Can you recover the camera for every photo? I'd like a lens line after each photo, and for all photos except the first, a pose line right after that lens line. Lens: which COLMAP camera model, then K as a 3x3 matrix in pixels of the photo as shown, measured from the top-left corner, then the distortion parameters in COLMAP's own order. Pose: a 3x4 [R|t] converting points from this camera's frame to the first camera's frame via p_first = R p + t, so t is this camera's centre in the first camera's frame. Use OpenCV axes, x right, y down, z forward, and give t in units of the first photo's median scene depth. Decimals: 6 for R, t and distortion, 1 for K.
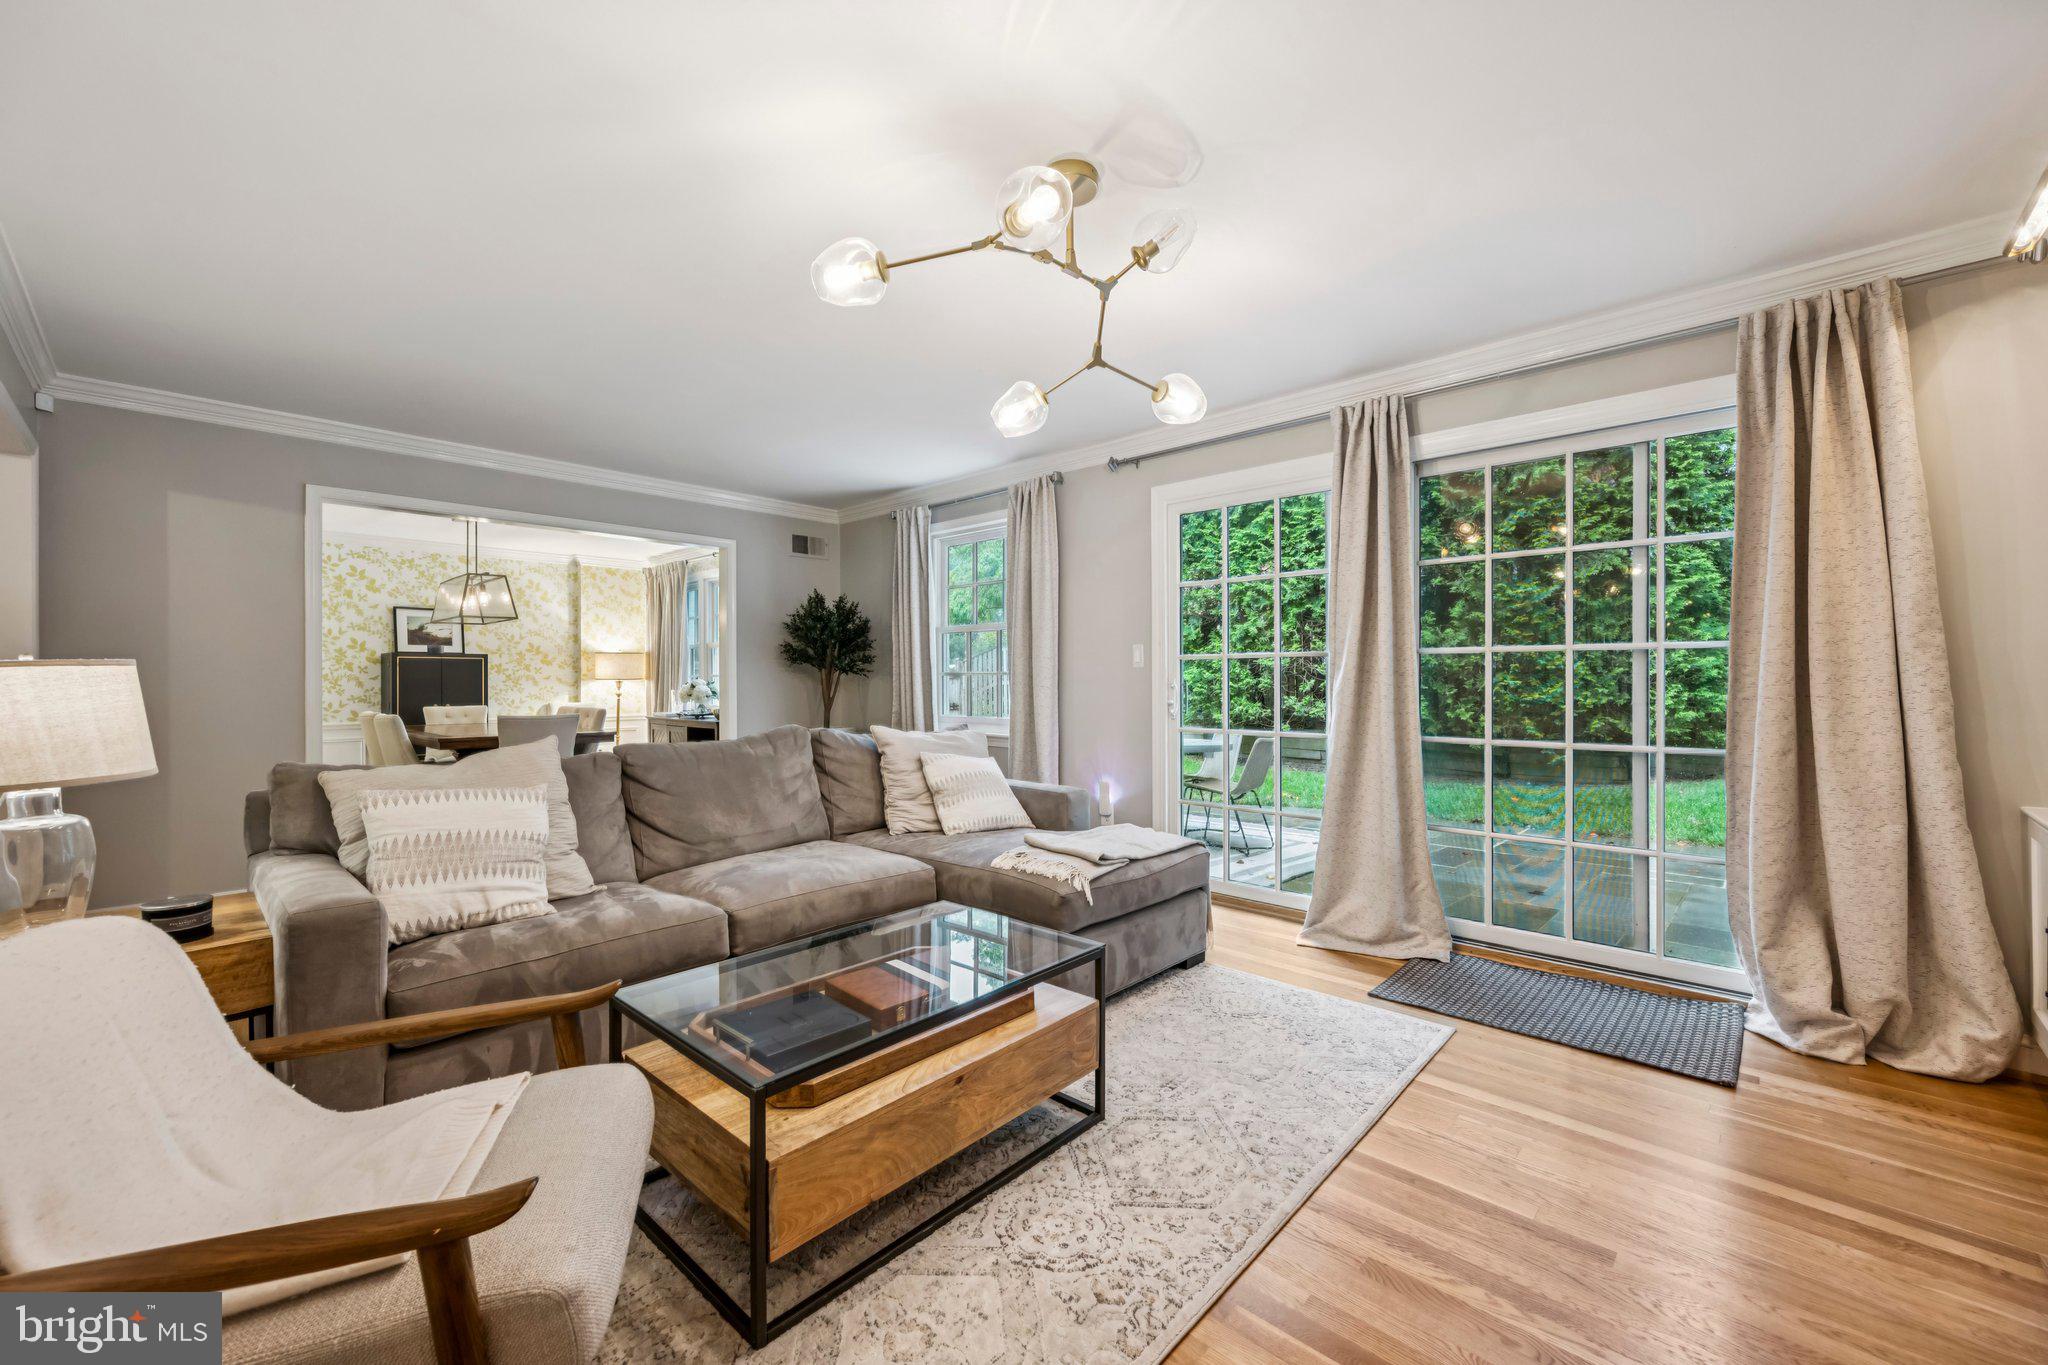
lens RADIAL K [[817.7, 0, 1027.2], [0, 817.7, 686.5], [0, 0, 1]] dist [-0.002232, -0.000066]
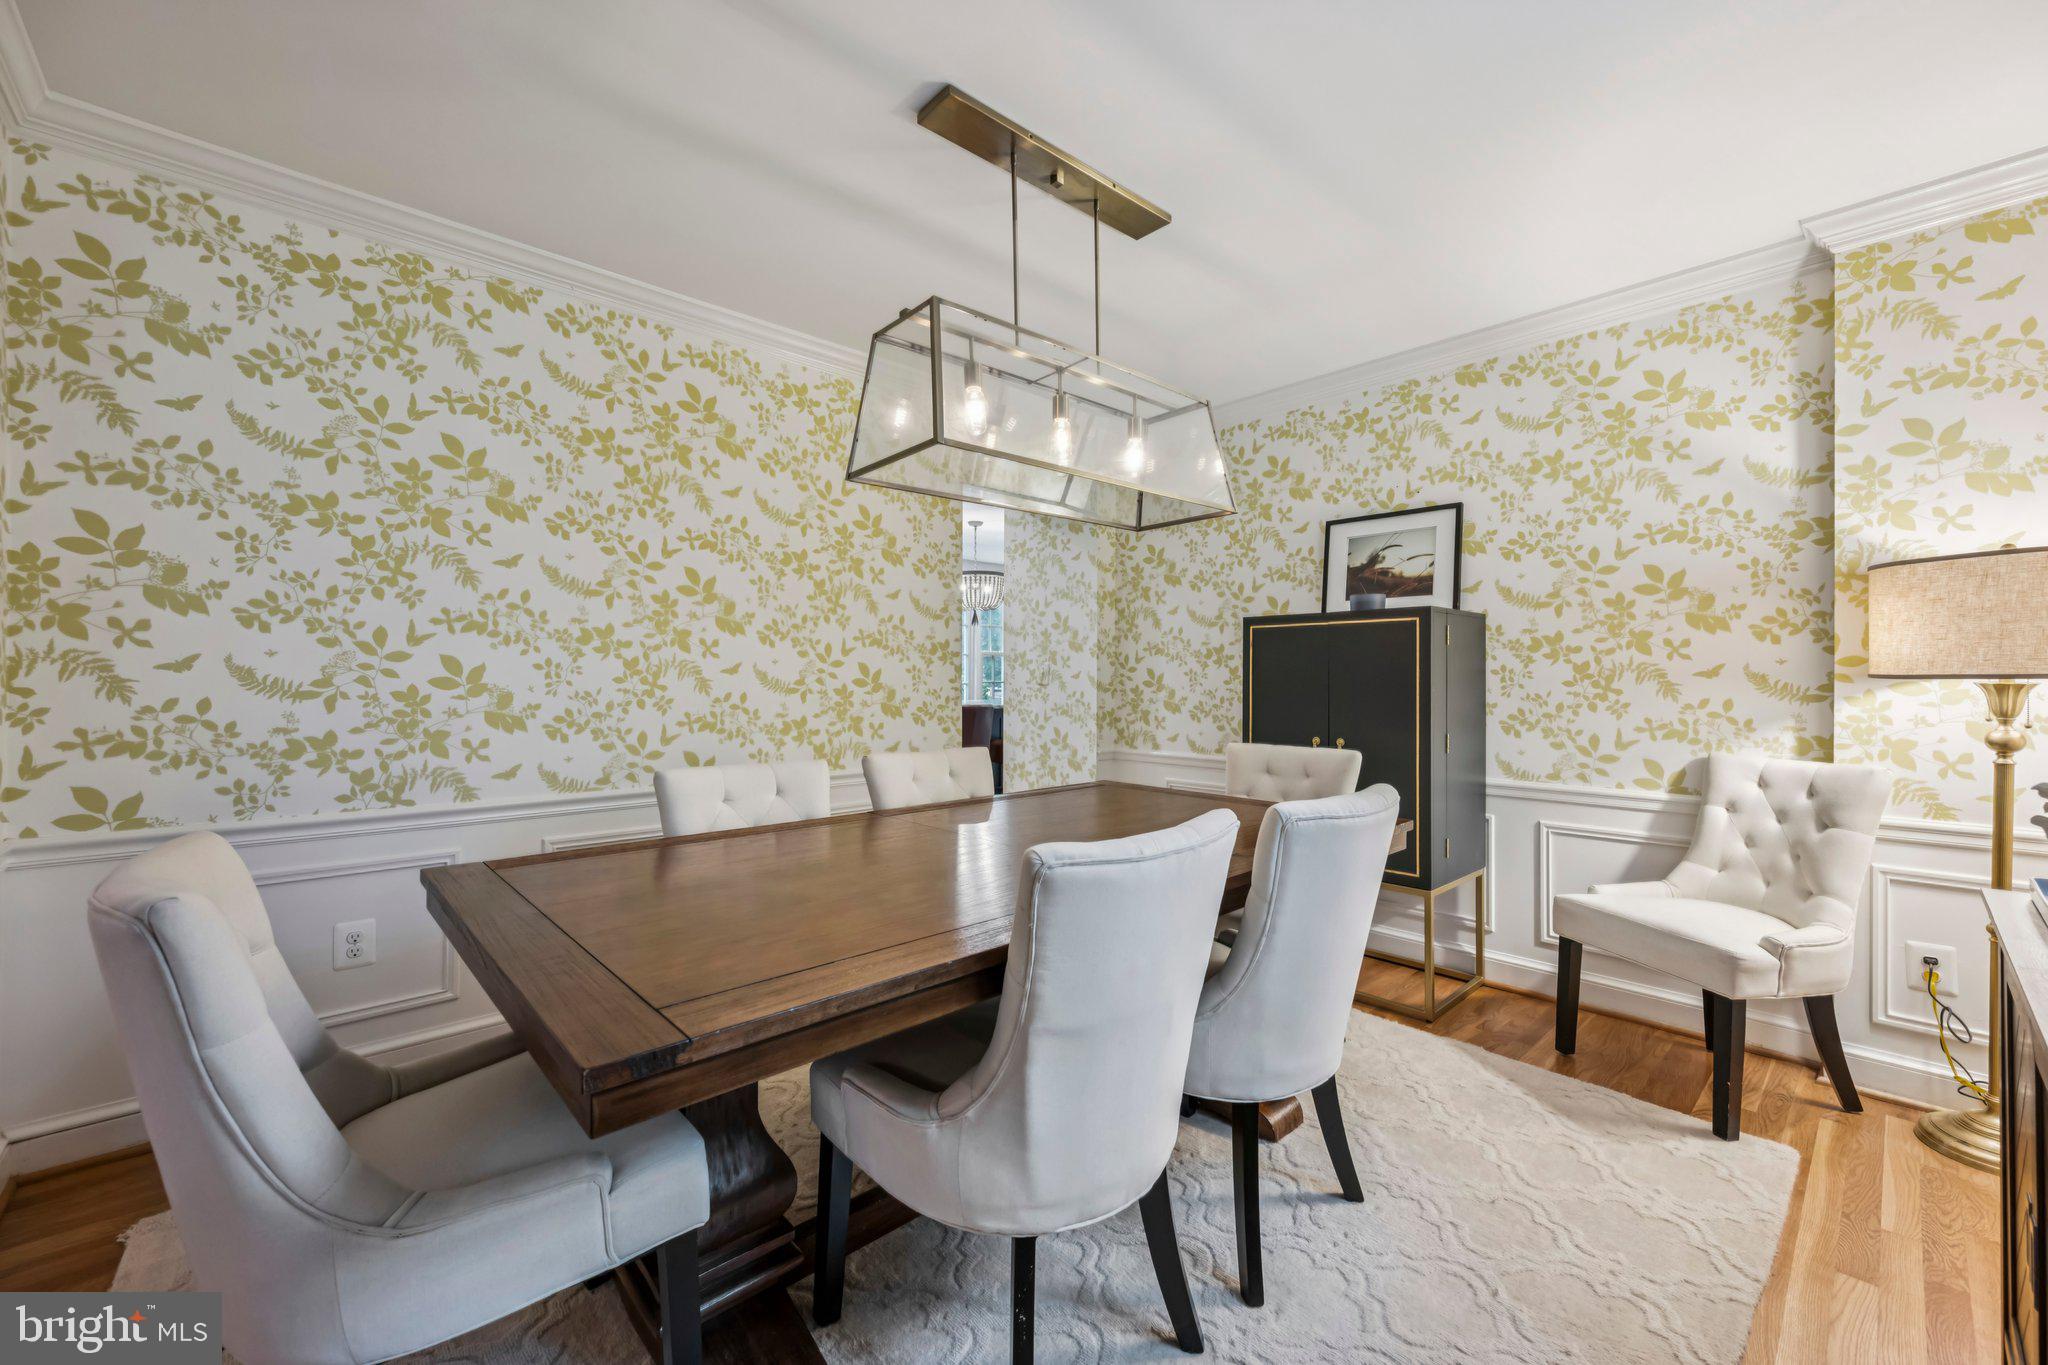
lens RADIAL K [[817.7, 0, 1016.9], [0, 817.7, 668.8], [0, 0, 1]] dist [-0.002232, -0.000066]
pose [[-0.101513, 0.018012, -0.994671, -0.248160], [0.016383, 0.999731, 0.016432, -0.020705], [0.994699, -0.014628, -0.101781, 0.756726]]
